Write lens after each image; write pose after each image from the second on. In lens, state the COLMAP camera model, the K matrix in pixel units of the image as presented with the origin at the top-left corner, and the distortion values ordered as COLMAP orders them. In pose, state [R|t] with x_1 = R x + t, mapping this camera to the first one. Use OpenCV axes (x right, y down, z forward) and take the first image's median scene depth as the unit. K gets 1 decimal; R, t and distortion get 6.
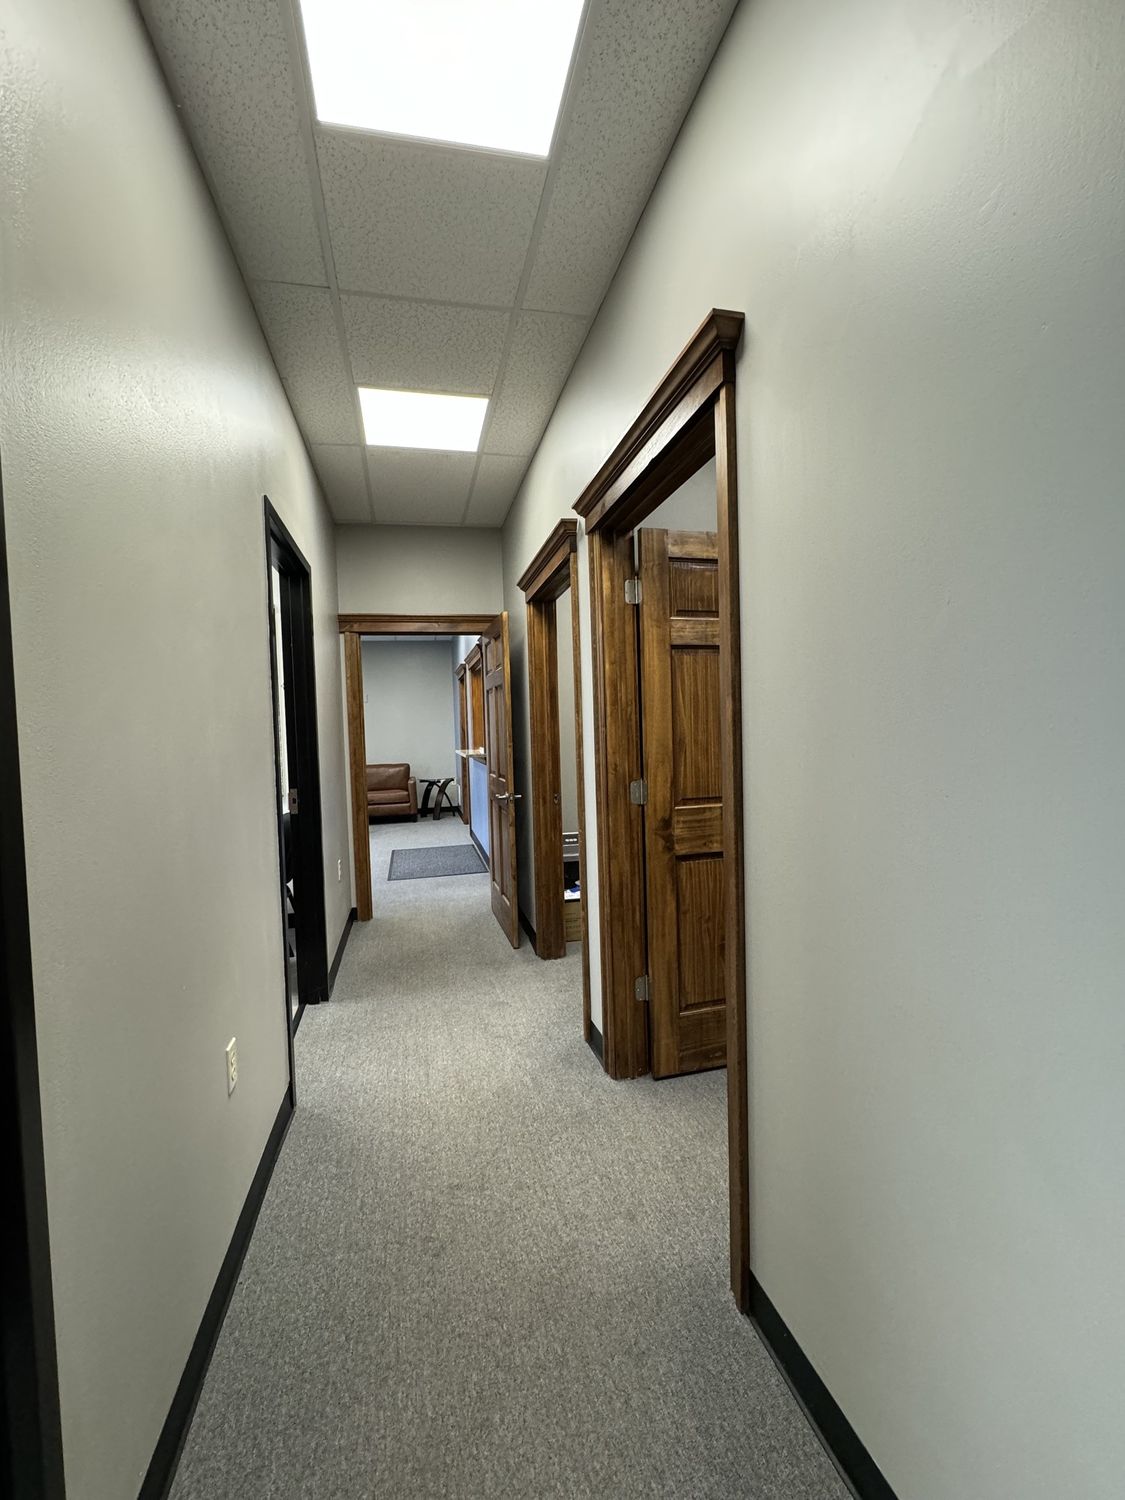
lens RADIAL K [[652.2, 0, 562.1], [0, 652.2, 754.2], [0, 0, 1]] dist [-0.003707, 0.001760]
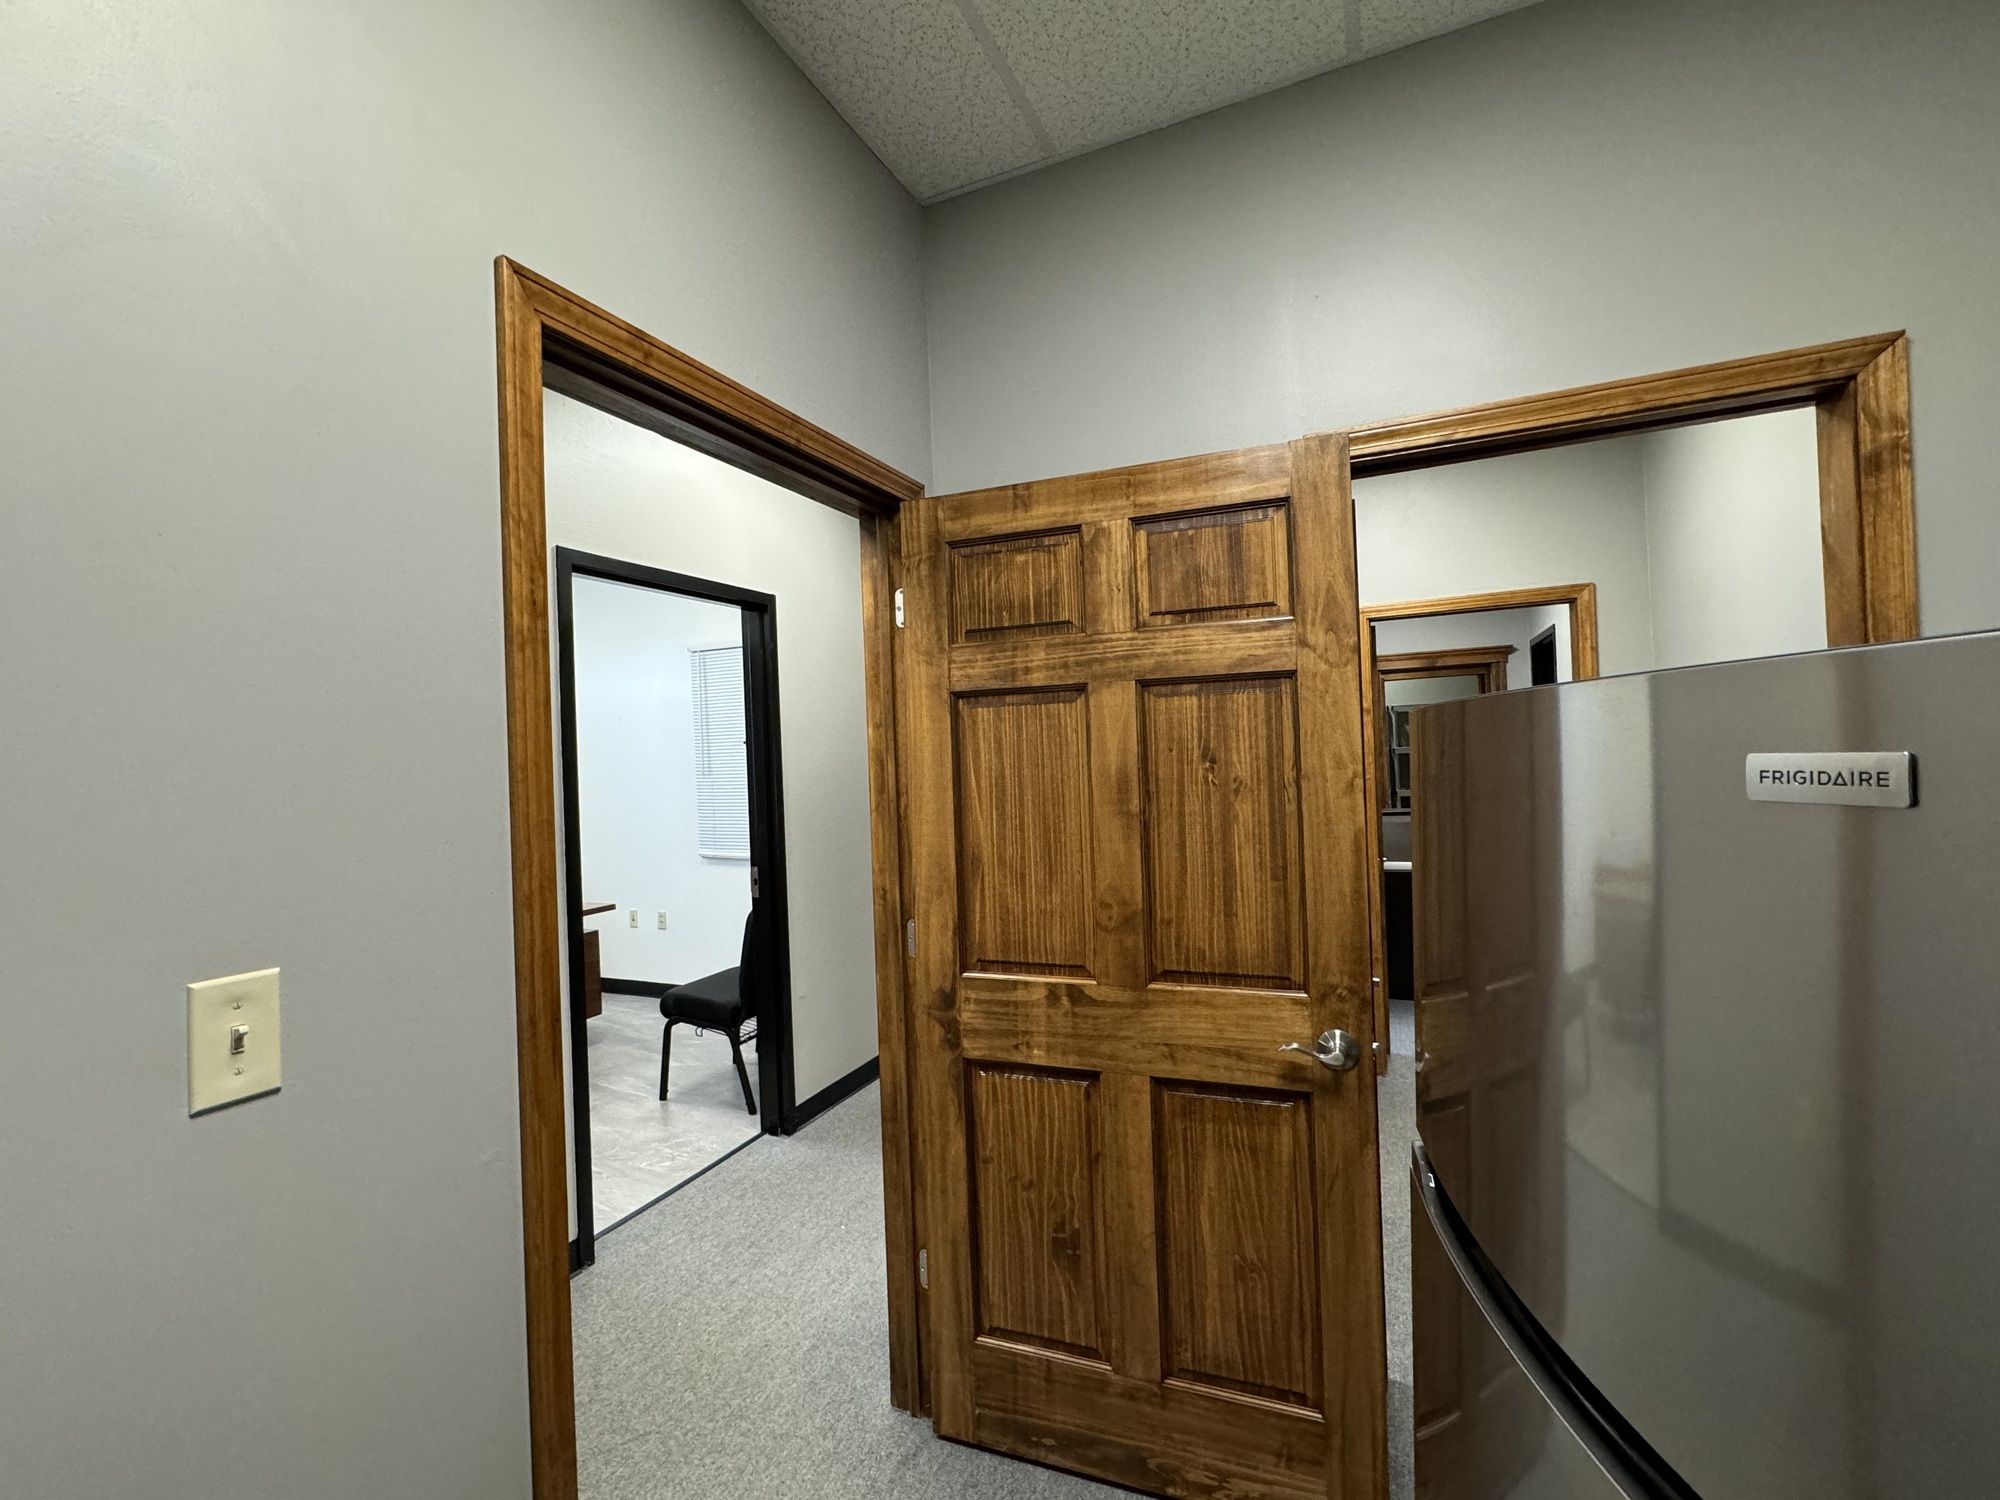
lens RADIAL K [[869.6, 0, 1013.2], [0, 869.6, 757.8], [0, 0, 1]] dist [-0.003707, 0.001760]
pose [[0.798050, 0.001038, -0.602590, 0.673945], [-0.010181, 0.999879, -0.011760, -0.100502], [0.602505, 0.015520, 0.797964, 0.415137]]
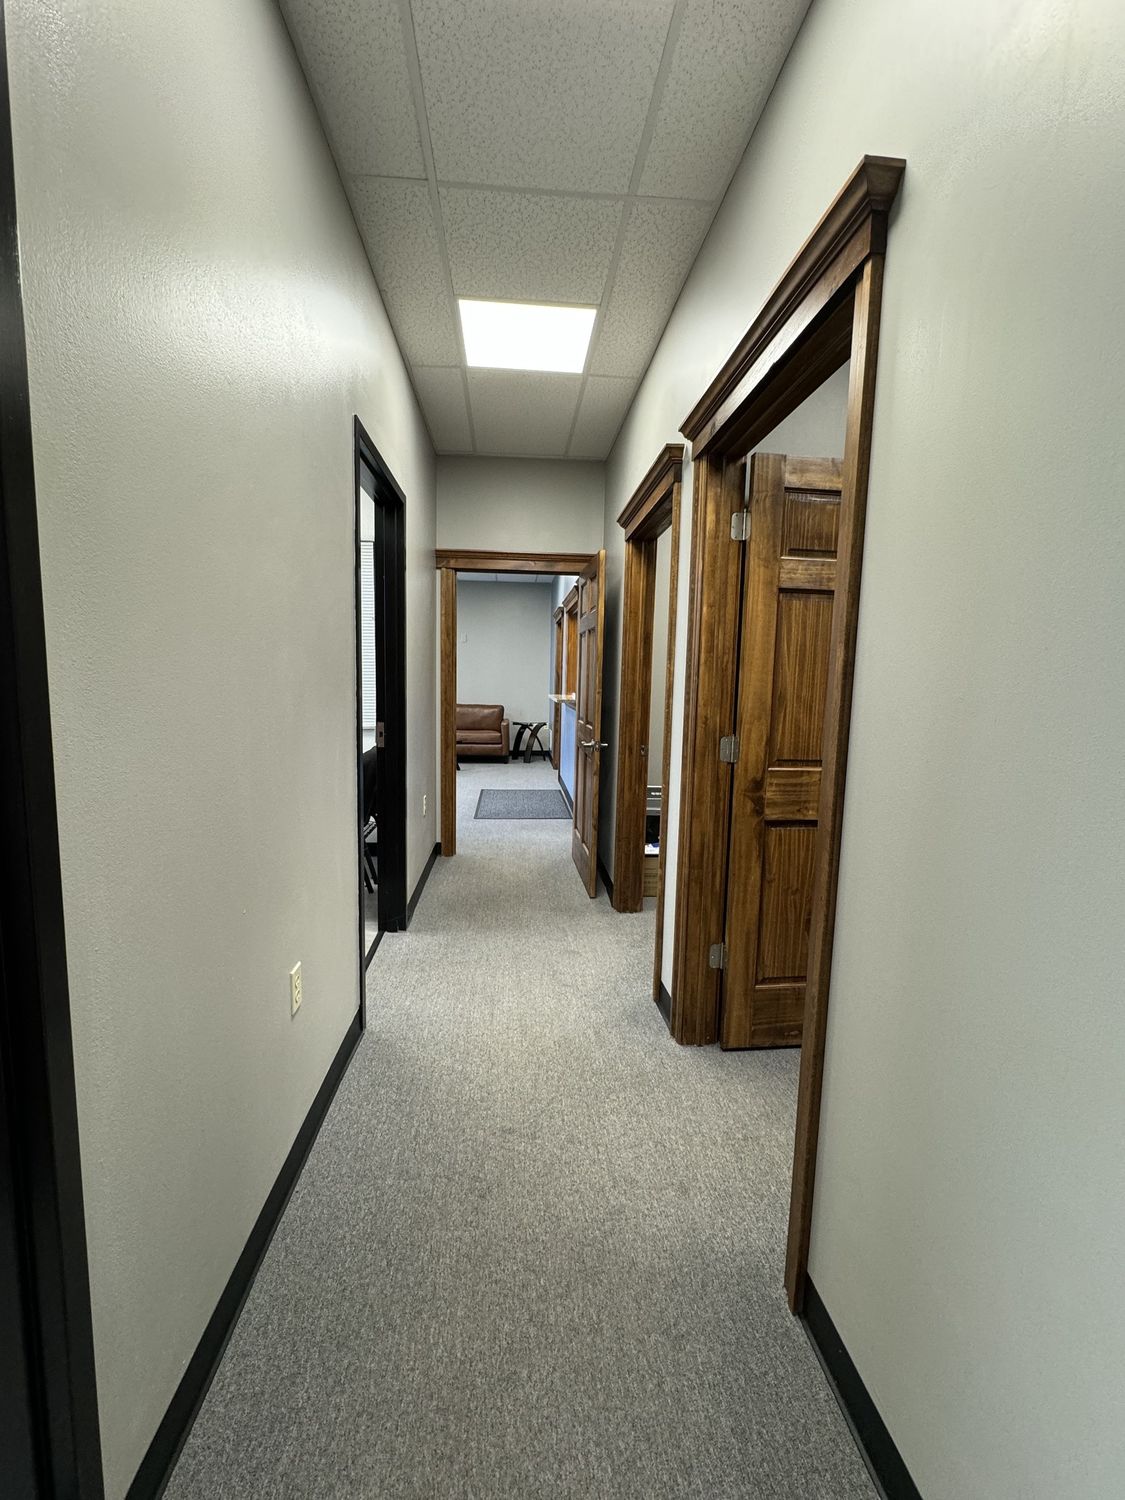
lens RADIAL K [[652.2, 0, 562.8], [0, 652.2, 752.7], [0, 0, 1]] dist [-0.003707, 0.001760]
pose [[0.987477, 0.069888, -0.141437, 0.015924], [-0.058949, 0.995041, 0.080112, 0.003461], [0.146334, -0.070771, 0.986700, 0.055814]]
